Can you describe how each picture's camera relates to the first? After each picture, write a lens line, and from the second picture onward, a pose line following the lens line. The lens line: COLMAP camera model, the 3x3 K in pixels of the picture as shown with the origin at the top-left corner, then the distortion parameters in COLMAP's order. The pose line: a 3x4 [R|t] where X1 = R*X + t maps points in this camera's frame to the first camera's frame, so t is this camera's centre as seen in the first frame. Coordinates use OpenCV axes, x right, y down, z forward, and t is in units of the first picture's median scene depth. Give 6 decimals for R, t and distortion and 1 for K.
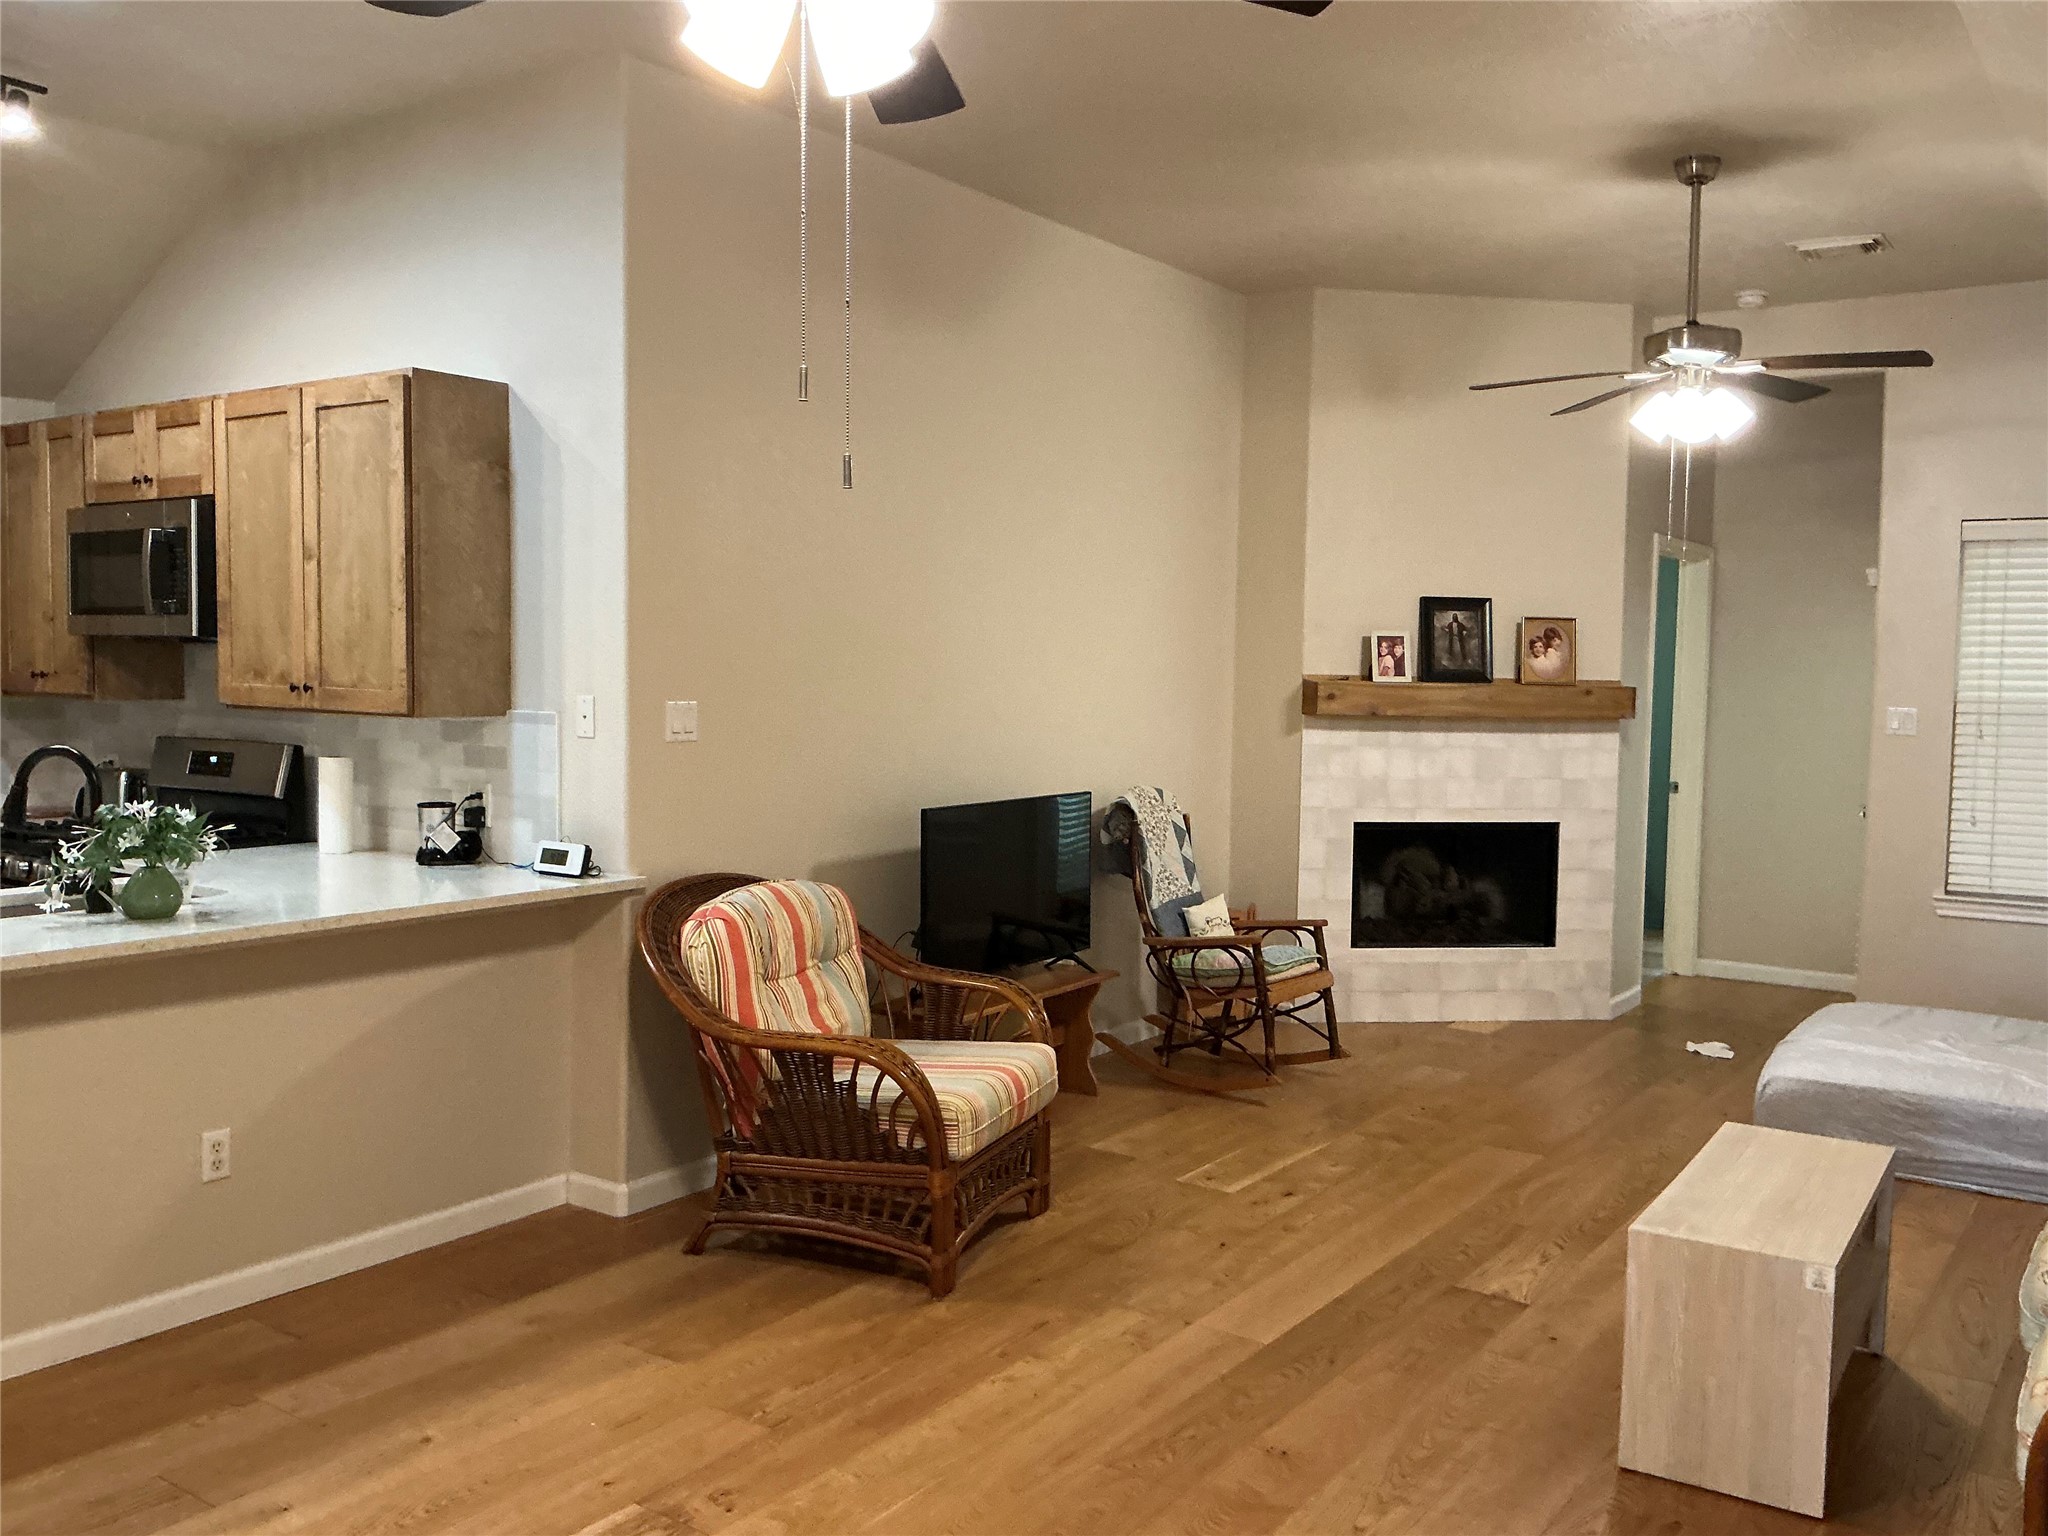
lens RADIAL K [[1704.6, 0, 1024.0], [0, 1704.6, 768.0], [0, 0, 1]] dist [0.135776, -0.267210]
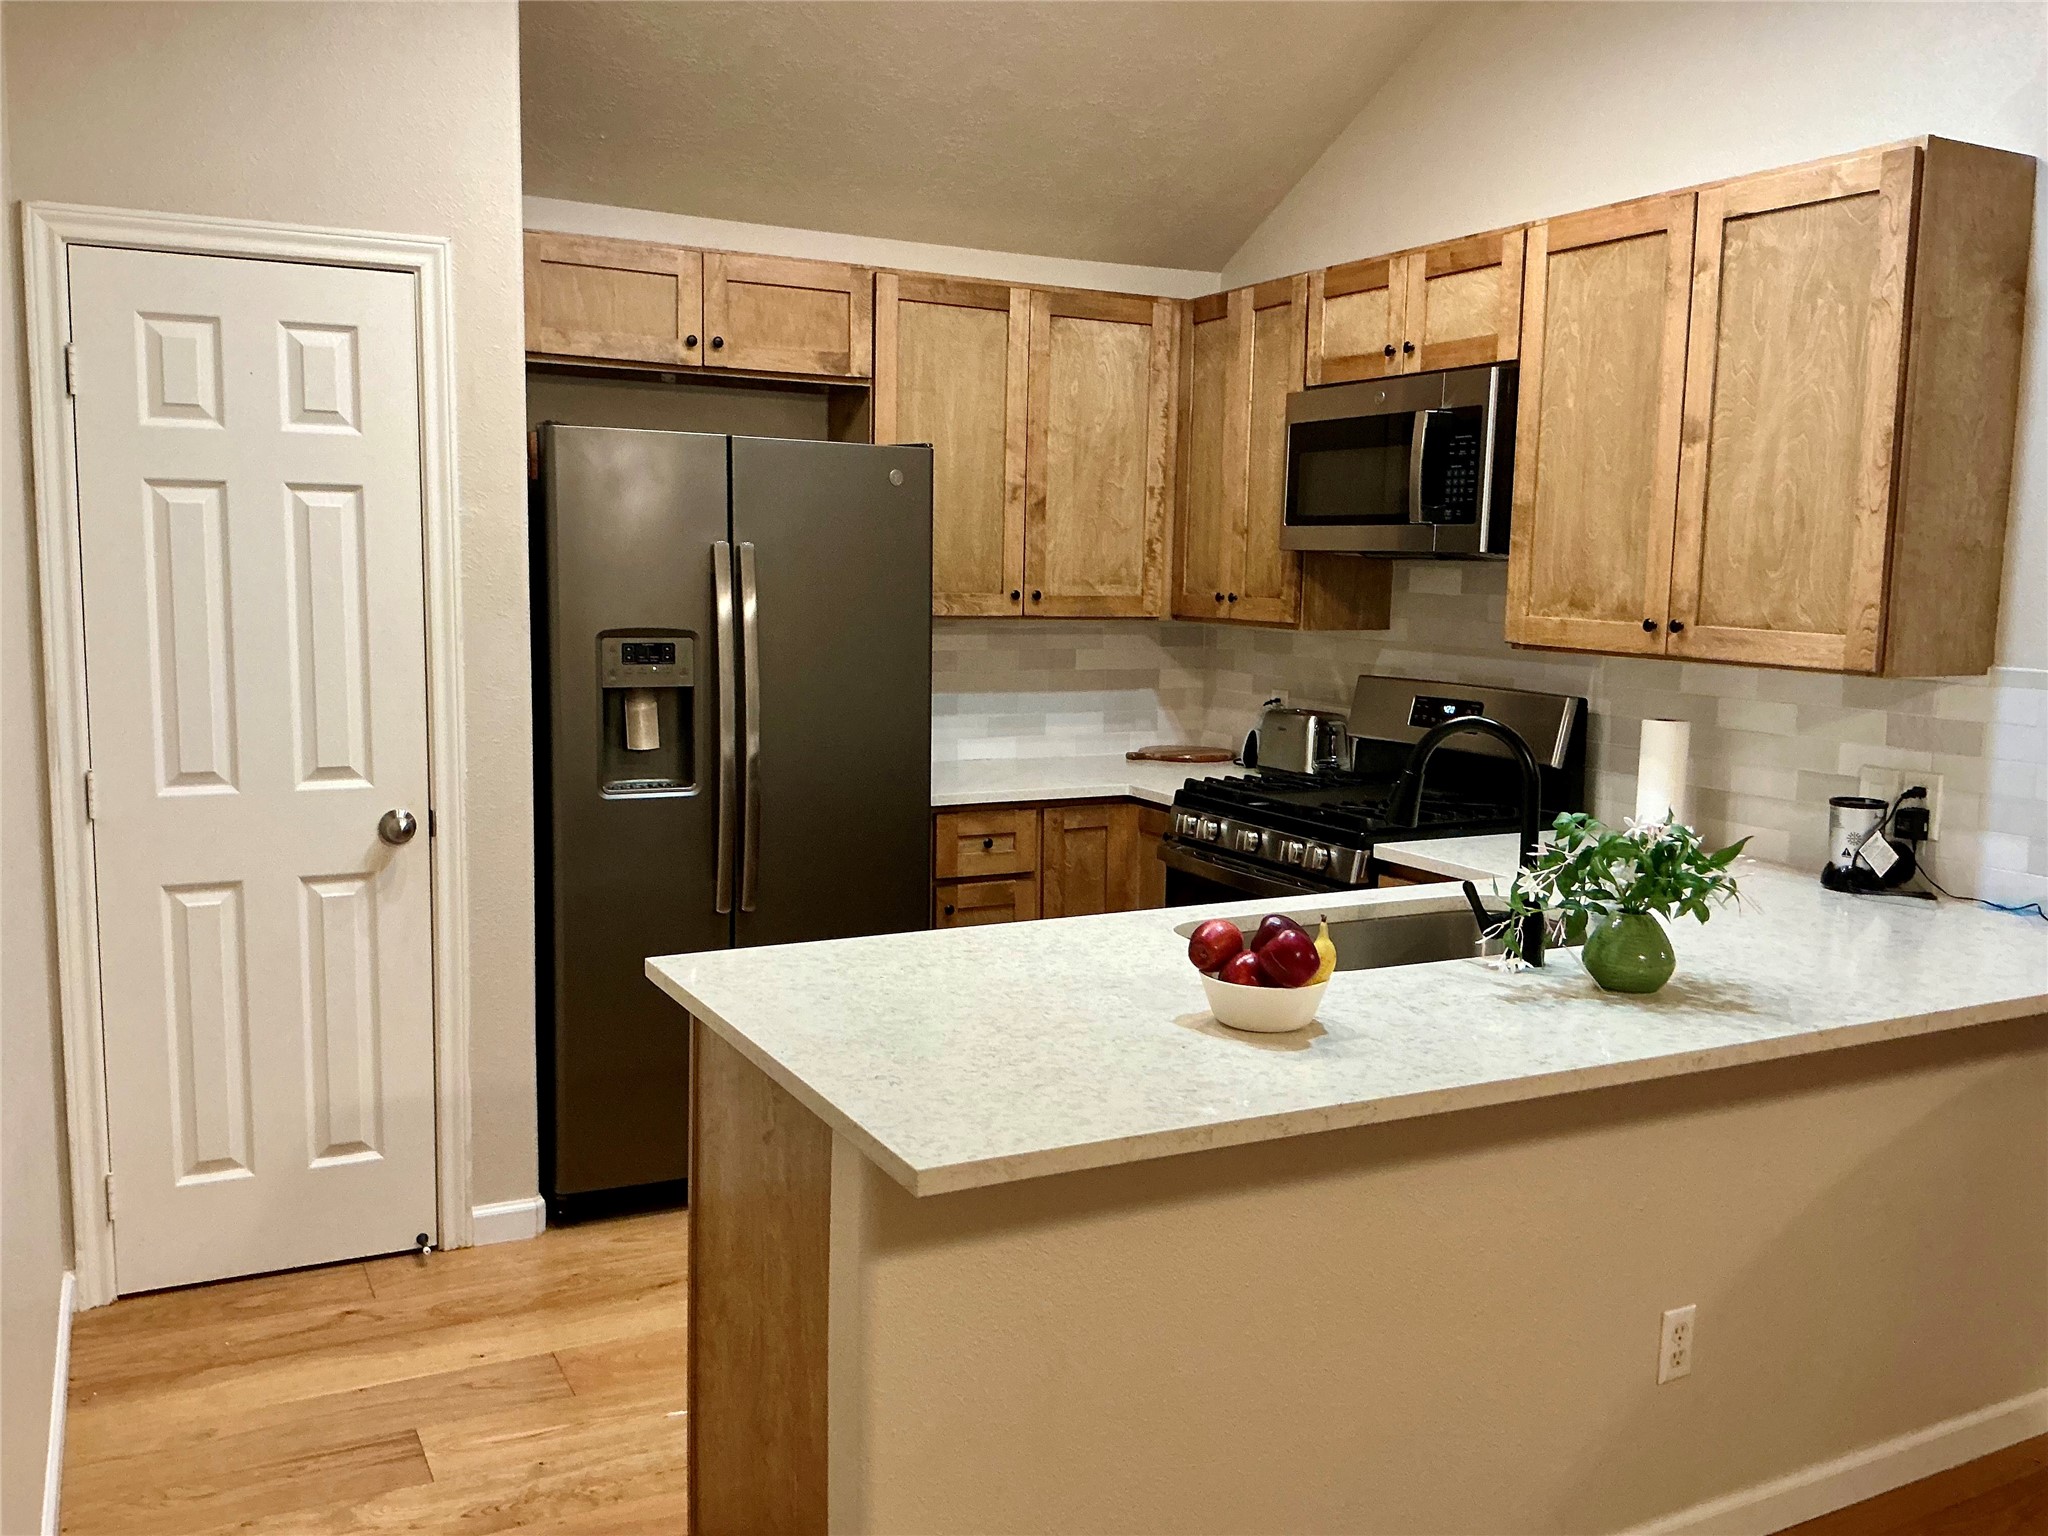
lens RADIAL K [[1710.8, 0, 1024.7], [0, 1710.8, 757.4], [0, 0, 1]] dist [0.095652, -0.173050]
pose [[0.894459, 0.055932, -0.443638, -0.319956], [-0.034661, 0.997833, 0.055919, -0.022176], [0.445804, -0.034640, 0.894460, 0.239557]]
